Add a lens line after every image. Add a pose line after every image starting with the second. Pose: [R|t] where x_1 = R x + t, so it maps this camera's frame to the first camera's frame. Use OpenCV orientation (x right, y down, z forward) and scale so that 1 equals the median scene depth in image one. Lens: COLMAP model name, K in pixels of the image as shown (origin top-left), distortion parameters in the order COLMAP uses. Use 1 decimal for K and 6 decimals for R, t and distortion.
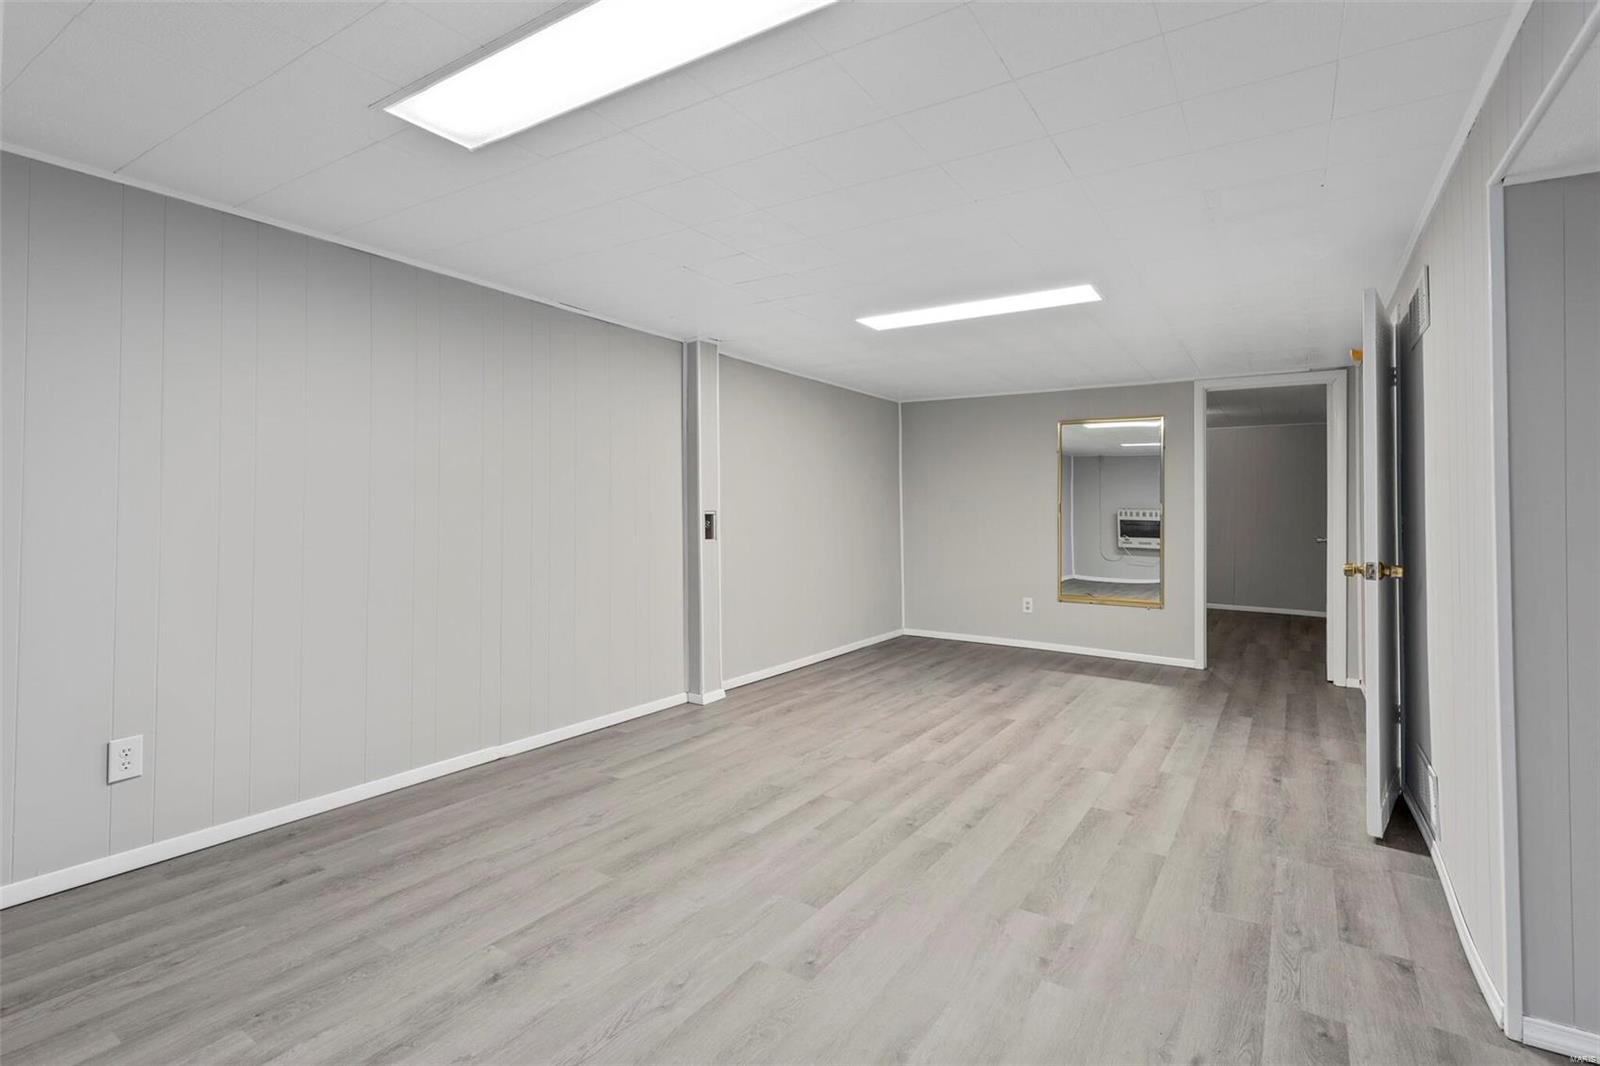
lens RADIAL K [[765.3, 0, 796.3], [0, 765.3, 500.1], [0, 0, 1]] dist [0.007031, -0.000173]
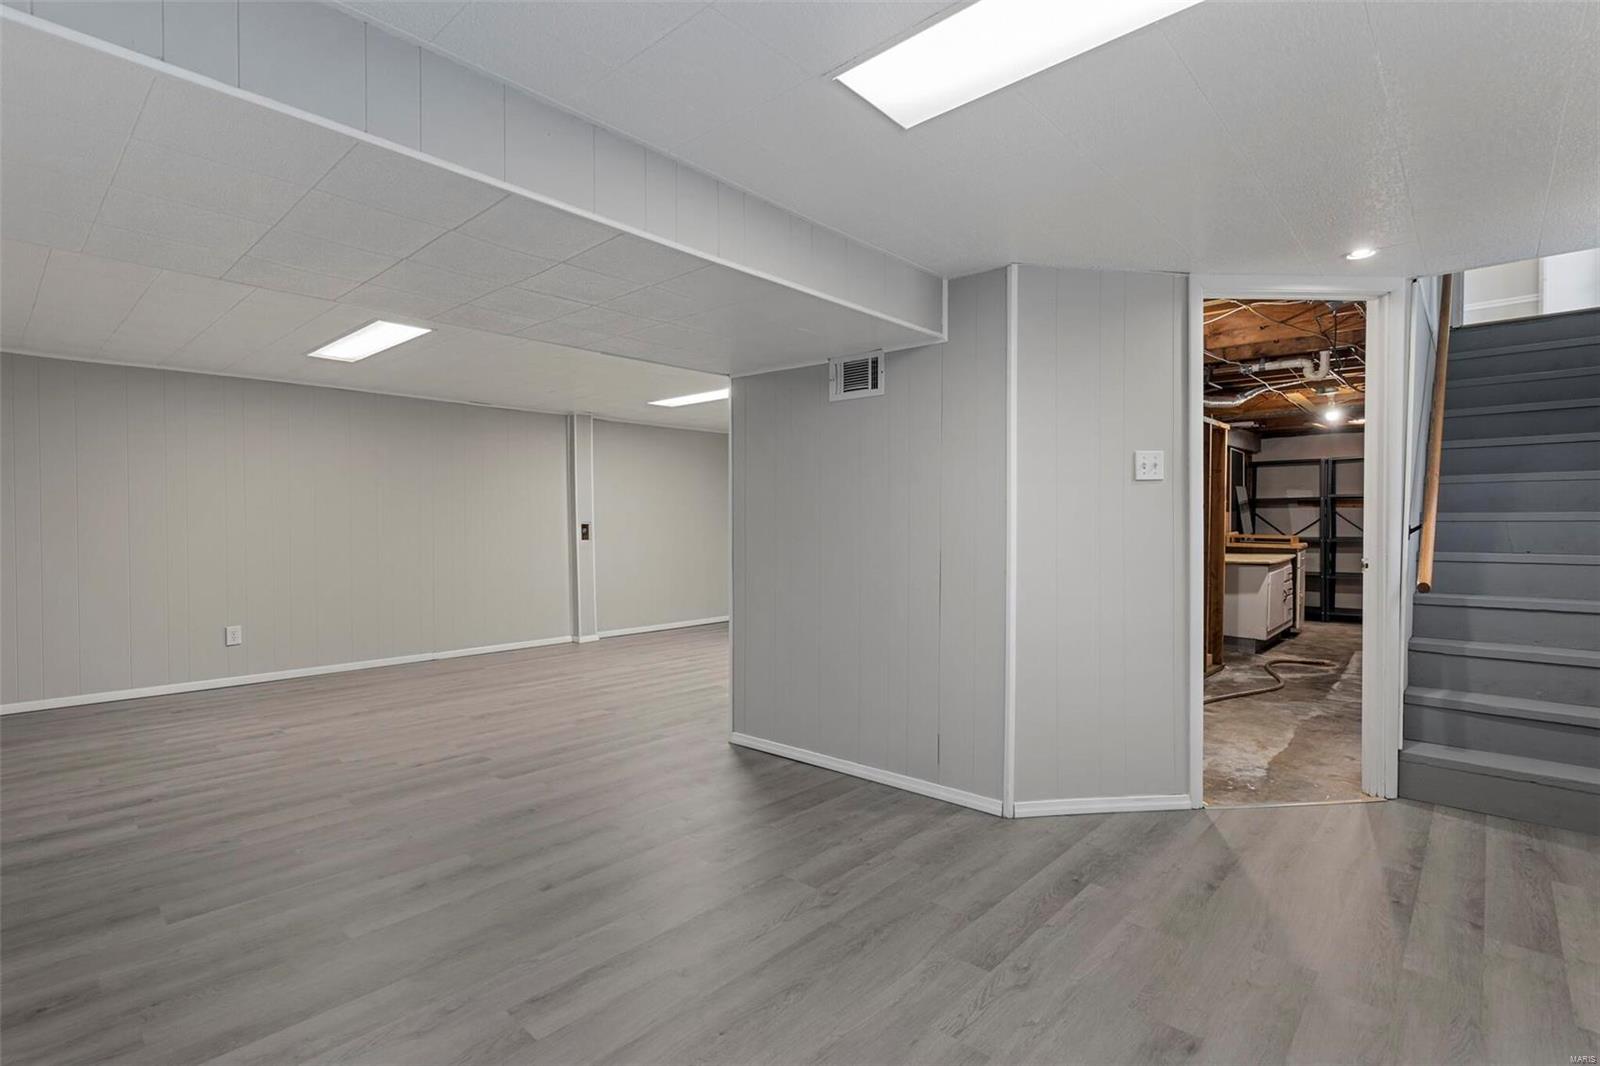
lens RADIAL K [[751.2, 0, 797.3], [0, 751.2, 529.1], [0, 0, 1]] dist [0.004780, 0.000310]
pose [[0.987643, -0.009704, -0.156422, 0.786541], [0.014108, 0.999534, 0.027067, -0.008192], [0.156087, -0.028939, 0.987319, -0.646640]]
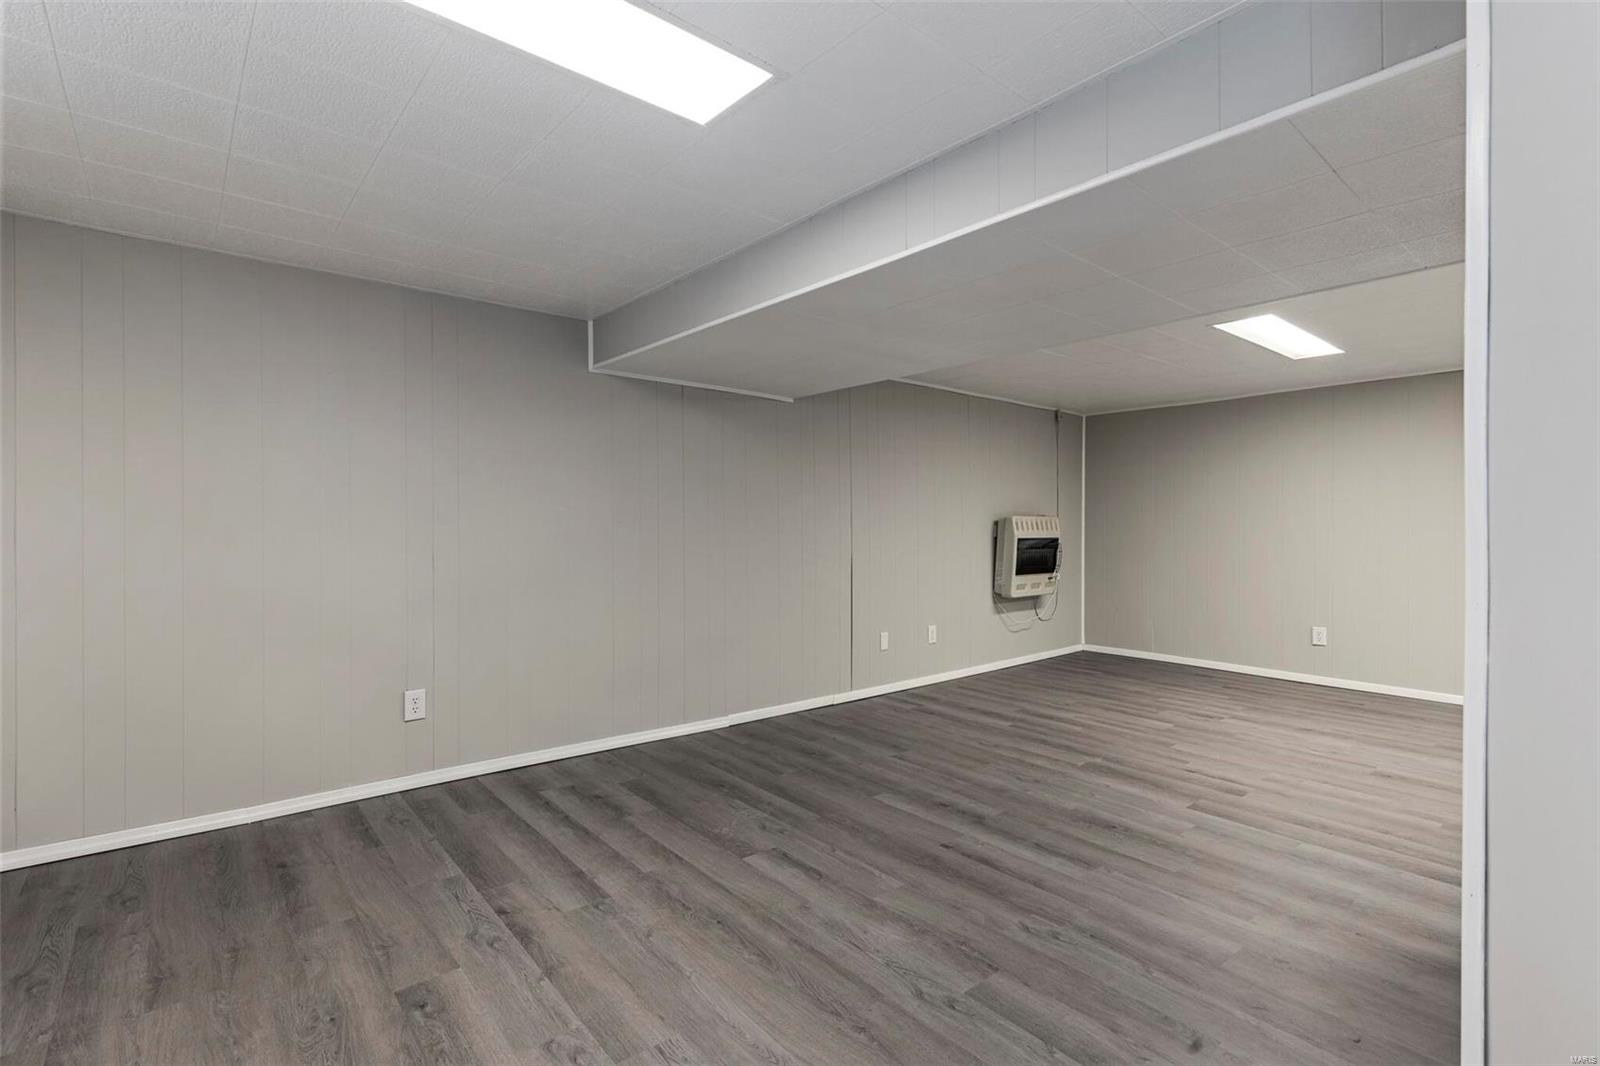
lens RADIAL K [[751.2, 0, 797.3], [0, 751.2, 529.1], [0, 0, 1]] dist [0.004780, 0.000310]
pose [[-0.290005, -0.007576, -0.956995, 1.266305], [0.008671, 0.999907, -0.010543, 0.015703], [0.956986, -0.011355, -0.289913, 0.110691]]
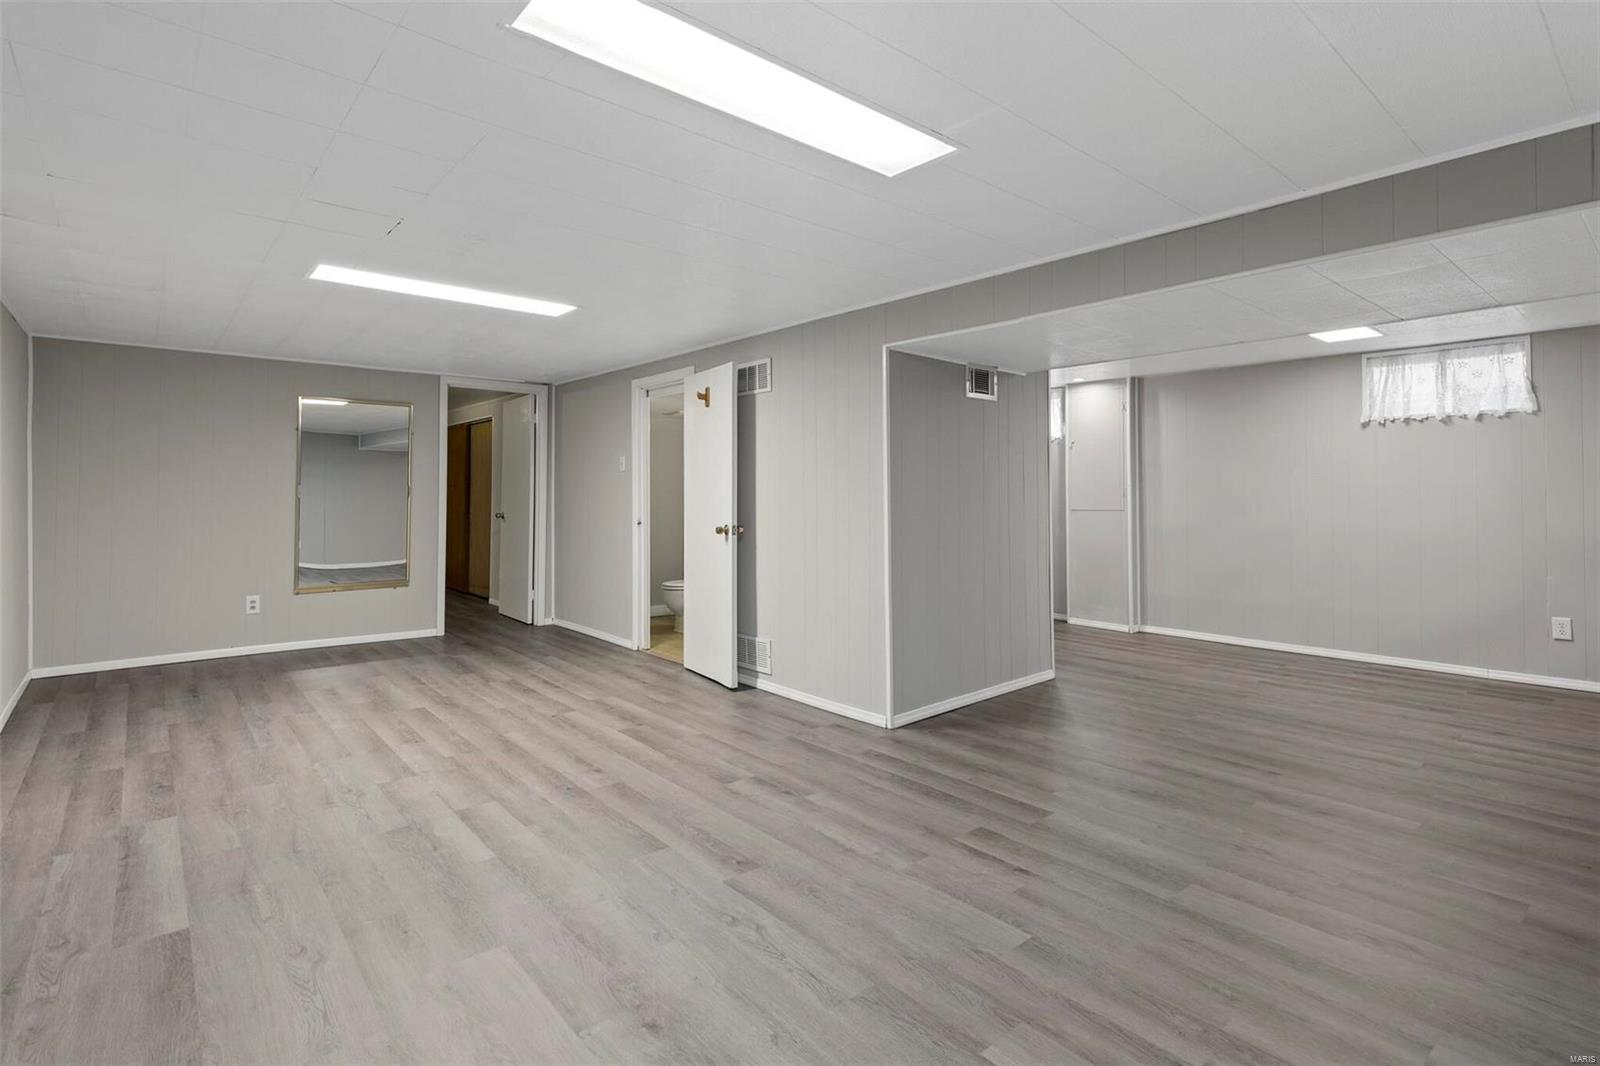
lens RADIAL K [[765.3, 0, 796.3], [0, 765.3, 500.1], [0, 0, 1]] dist [0.007031, -0.000173]
pose [[0.285248, -0.016730, 0.958308, -0.682927], [-0.010433, 0.999734, 0.020558, -0.008616], [-0.958397, -0.015862, 0.284997, 0.336645]]
